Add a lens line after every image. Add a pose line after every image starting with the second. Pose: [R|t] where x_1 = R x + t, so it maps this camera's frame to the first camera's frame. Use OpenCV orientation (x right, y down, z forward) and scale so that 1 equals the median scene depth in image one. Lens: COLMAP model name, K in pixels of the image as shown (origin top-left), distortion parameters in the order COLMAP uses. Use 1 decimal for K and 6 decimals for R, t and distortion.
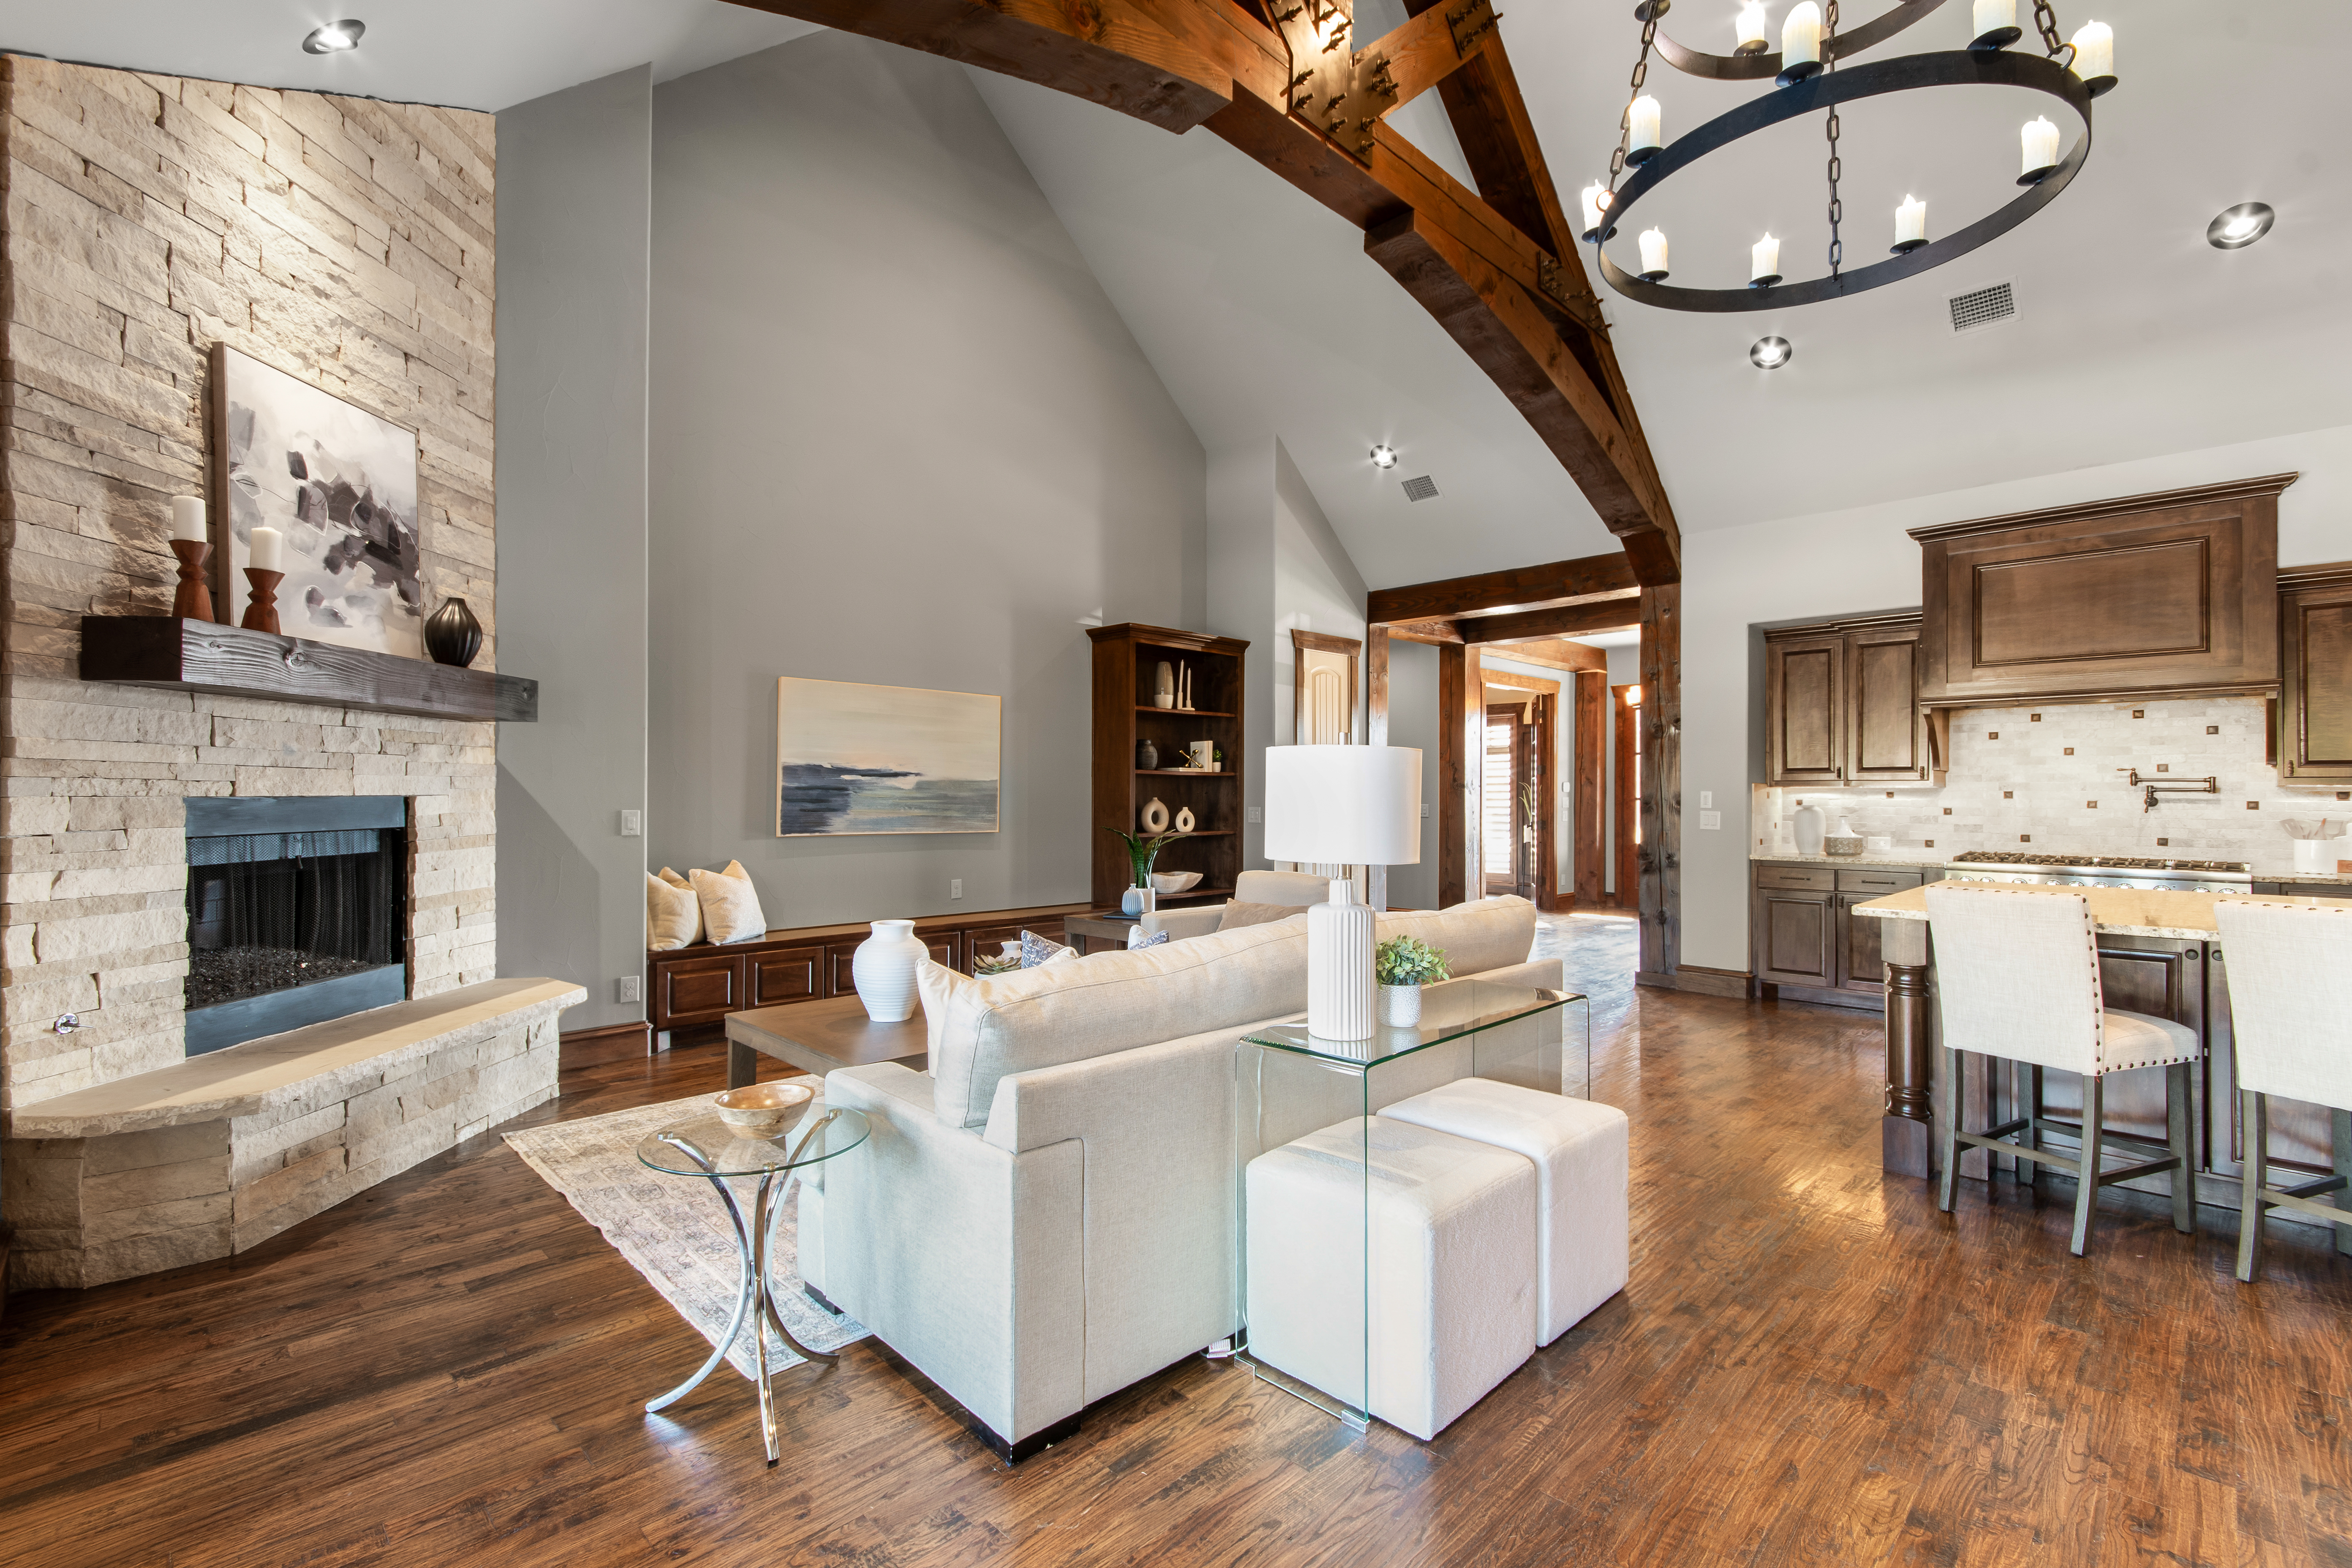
lens RADIAL K [[1033.6, 0, 1169.6], [0, 1033.6, 785.8], [0, 0, 1]] dist [0.003891, -0.001665]
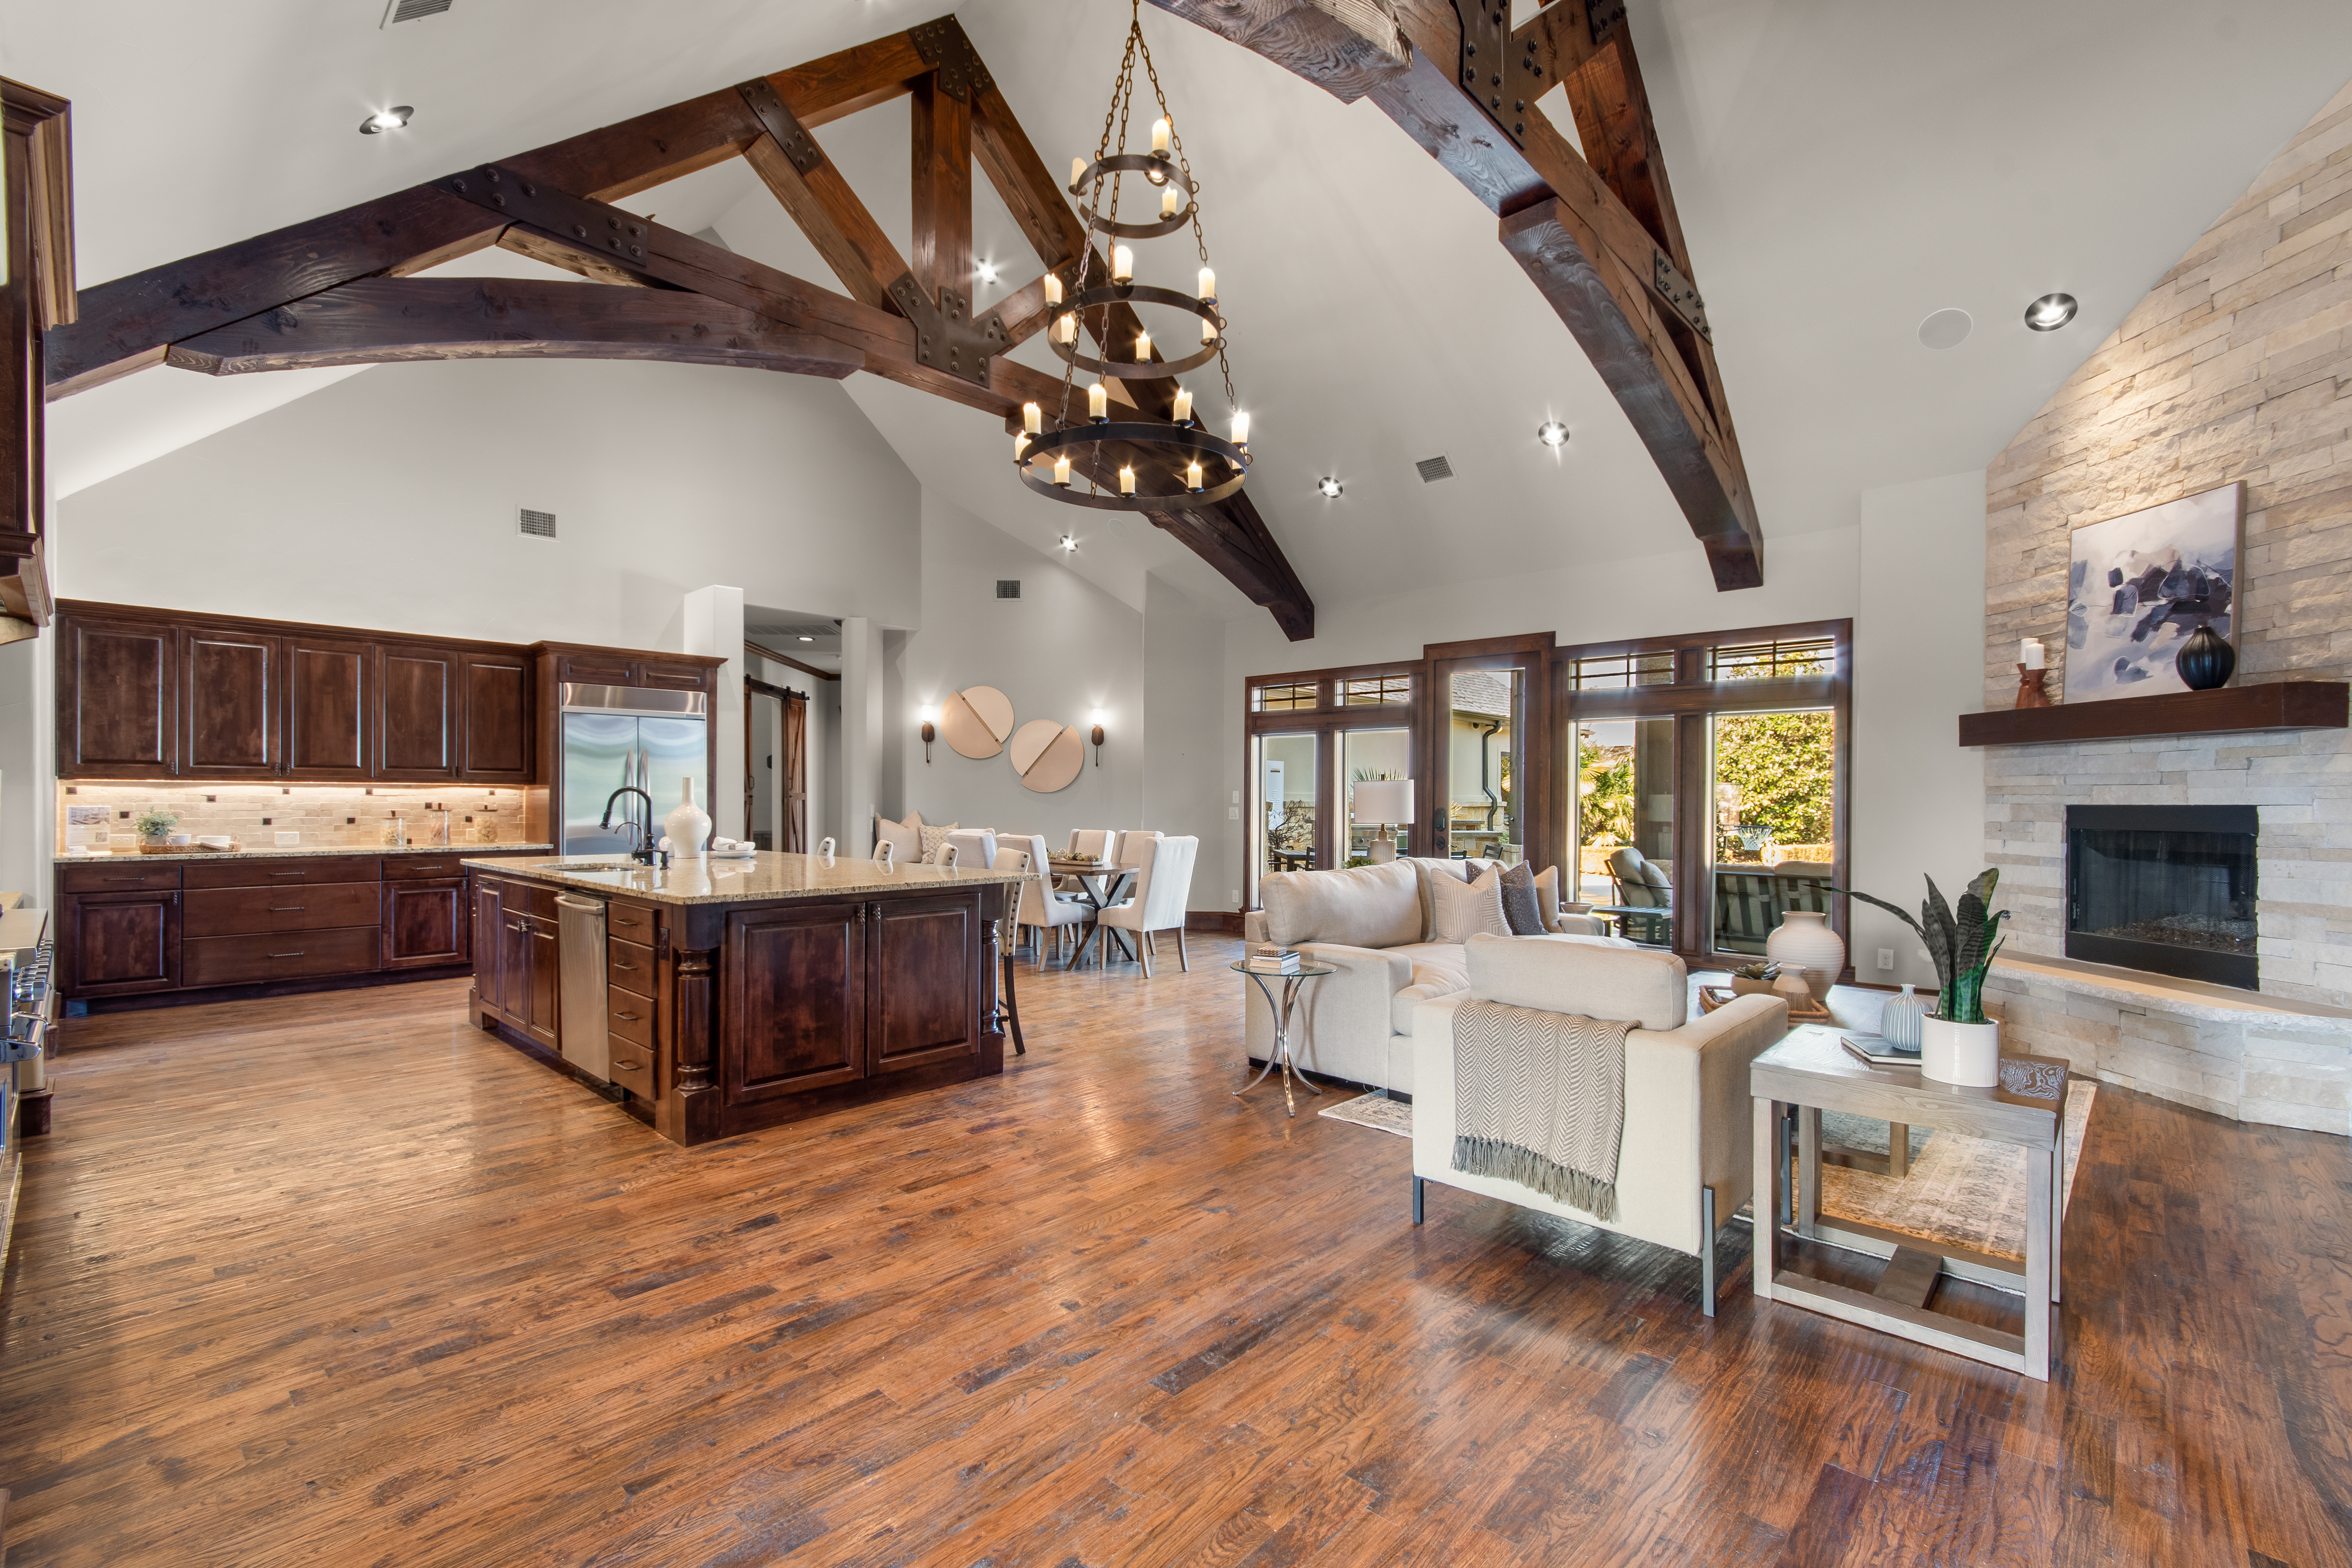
lens RADIAL K [[1033.6, 0, 1178.9], [0, 1033.6, 802.4], [0, 0, 1]] dist [0.003891, -0.001665]
pose [[-0.999166, -0.008589, -0.039918, 0.307015], [-0.008346, 0.999946, -0.006252, 0.015628], [0.039970, -0.005914, -0.999183, 1.394297]]
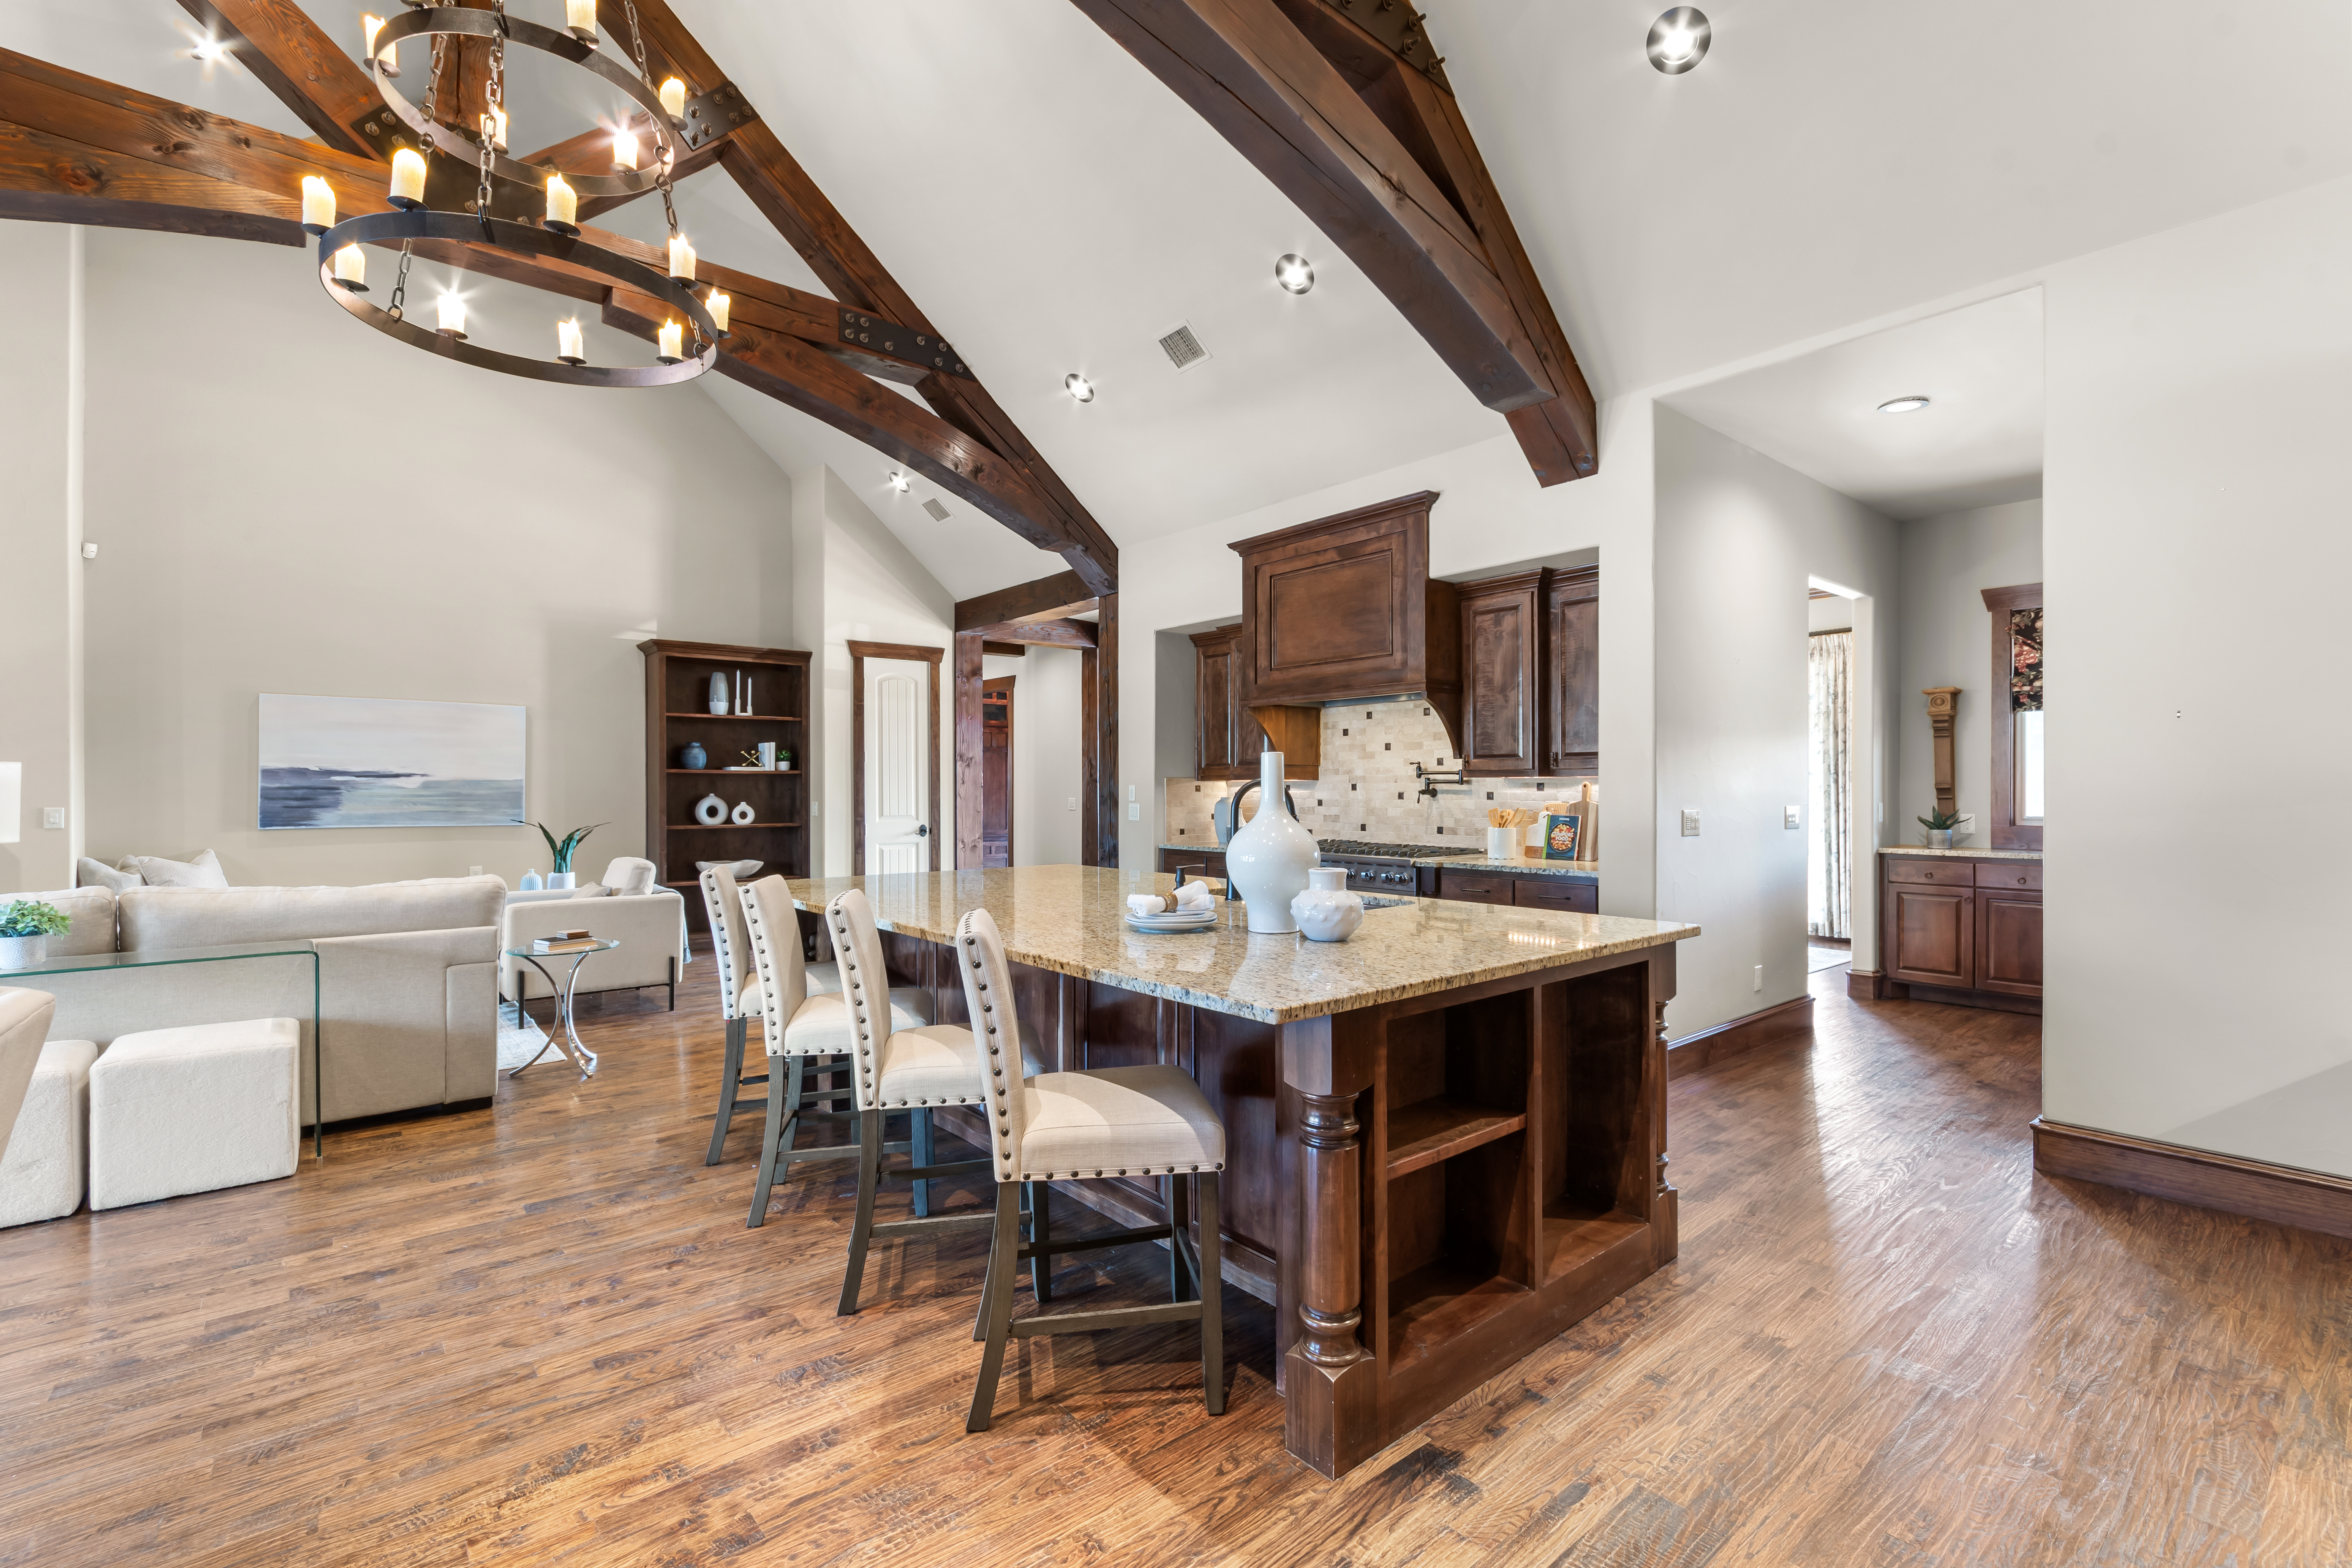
lens RADIAL K [[1033.6, 0, 1181.4], [0, 1033.6, 785.9], [0, 0, 1]] dist [0.003891, -0.001665]
pose [[0.996759, -0.006460, -0.080188, 0.741018], [0.006923, 0.999961, 0.005505, 0.000367], [0.080149, -0.006043, 0.996765, -0.084813]]
